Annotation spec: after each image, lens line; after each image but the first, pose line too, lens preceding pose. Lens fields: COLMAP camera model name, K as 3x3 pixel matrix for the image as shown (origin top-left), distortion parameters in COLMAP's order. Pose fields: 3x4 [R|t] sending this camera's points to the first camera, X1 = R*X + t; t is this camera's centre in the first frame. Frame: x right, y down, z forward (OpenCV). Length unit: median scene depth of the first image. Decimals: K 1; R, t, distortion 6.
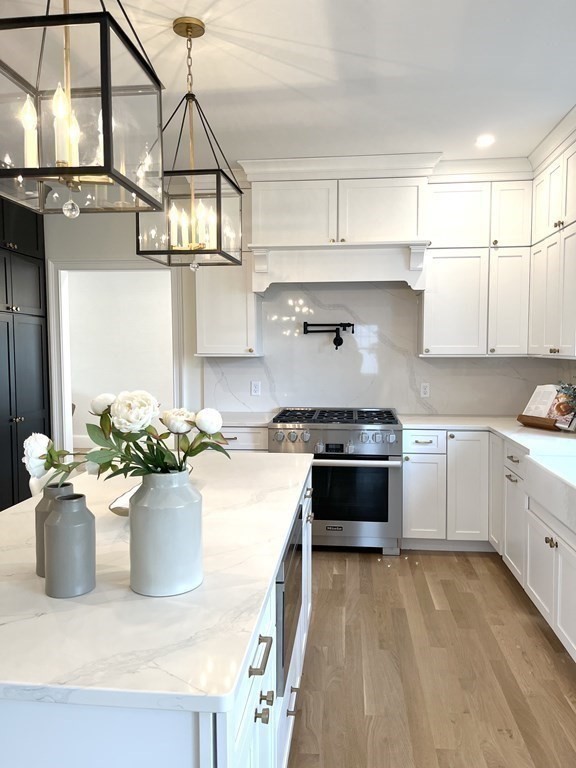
lens RADIAL K [[577.2, 0, 300.1], [0, 577.2, 390.4], [0, 0, 1]] dist [0.050465, -0.075183]
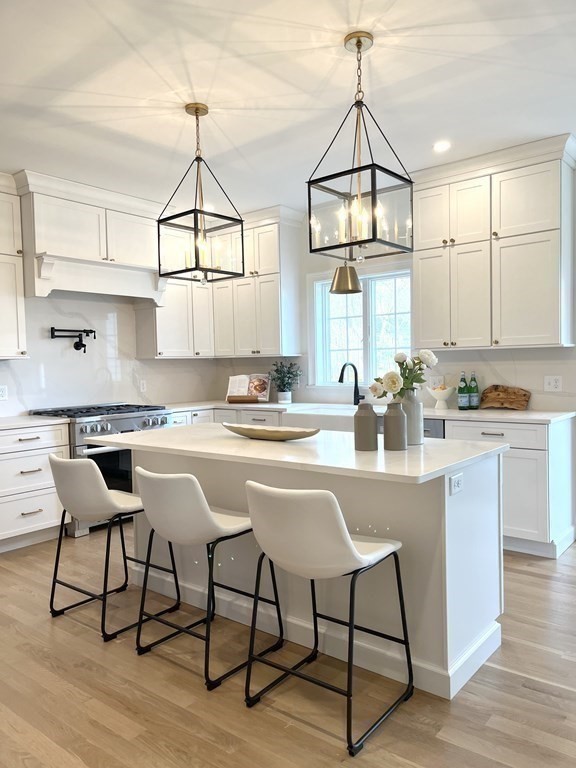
lens RADIAL K [[577.2, 0, 287.8], [0, 577.2, 386.8], [0, 0, 1]] dist [0.050465, -0.075183]
pose [[0.556161, -0.043436, 0.829938, -0.712635], [0.080699, 0.996737, -0.001913, 0.031475], [-0.827147, 0.068039, 0.557852, 0.052732]]
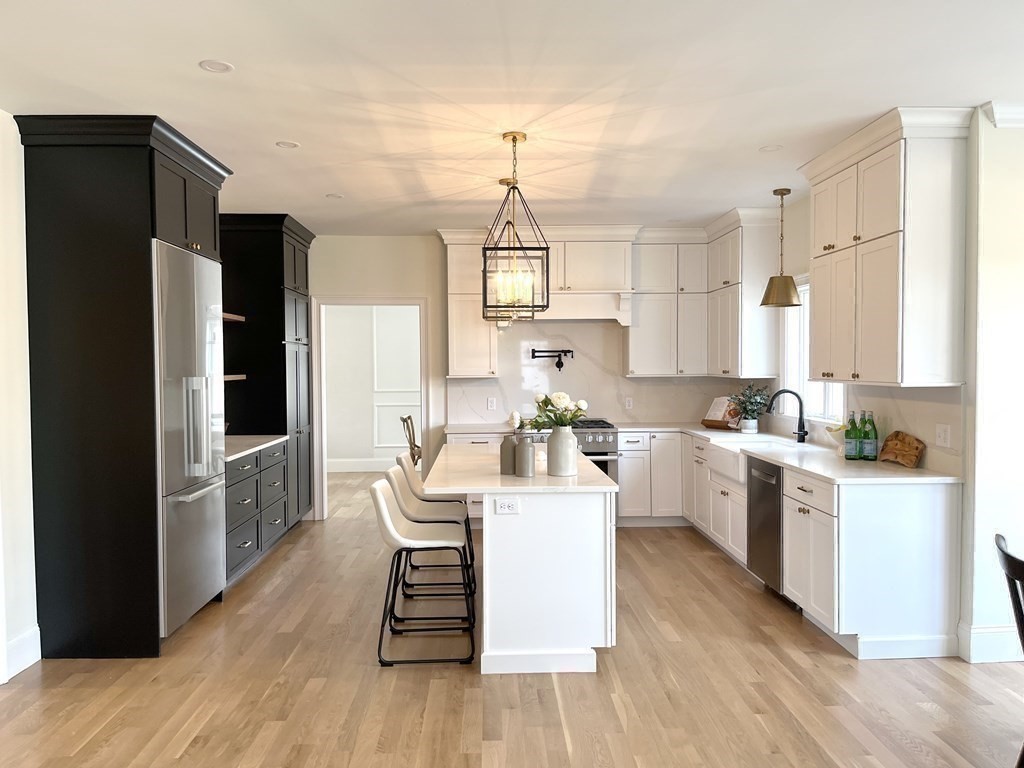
lens RADIAL K [[769.5, 0, 514.9], [0, 769.5, 390.9], [0, 0, 1]] dist [0.050465, -0.075183]
pose [[0.991777, -0.009729, 0.127608, -0.263812], [0.014585, 0.999202, -0.037178, 0.033877], [-0.127145, 0.038733, 0.991128, -0.674520]]
